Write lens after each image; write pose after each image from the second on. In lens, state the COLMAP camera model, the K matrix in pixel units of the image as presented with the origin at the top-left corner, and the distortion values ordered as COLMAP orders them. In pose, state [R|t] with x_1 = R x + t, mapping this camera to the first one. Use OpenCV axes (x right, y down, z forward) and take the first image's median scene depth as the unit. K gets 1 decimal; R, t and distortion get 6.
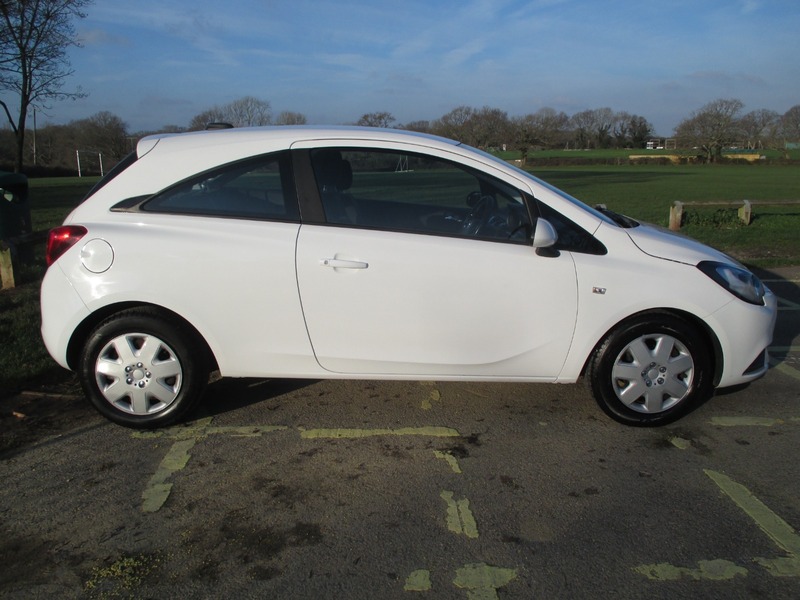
lens RADIAL K [[677.3, 0, 403.5], [0, 677.3, 306.9], [0, 0, 1]] dist [-0.032206, -0.001421]
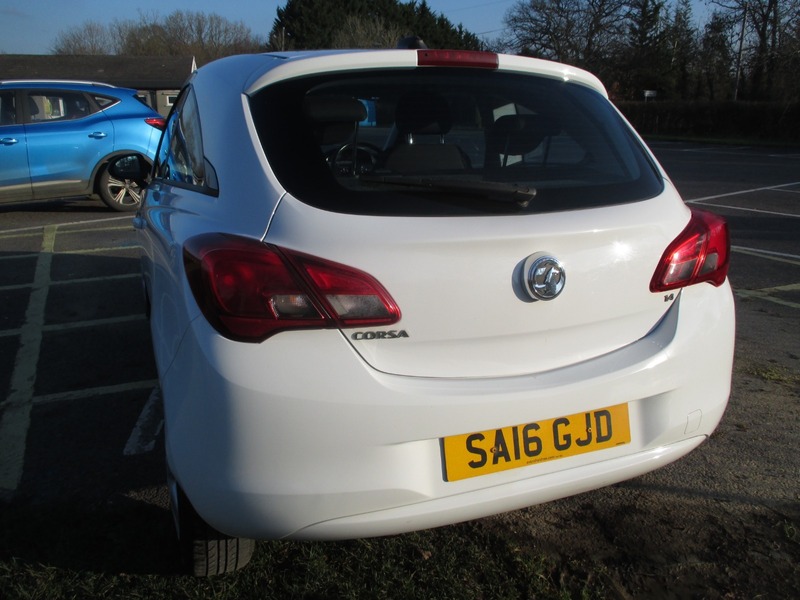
lens RADIAL K [[677.3, 0, 403.5], [0, 677.3, 300.0], [0, 0, 1]] dist [-0.032206, -0.001421]
pose [[-0.353299, -0.264604, 0.897310, -0.952316], [0.216379, 0.910044, 0.353554, -0.313181], [-0.910143, 0.319069, -0.264263, 1.396948]]
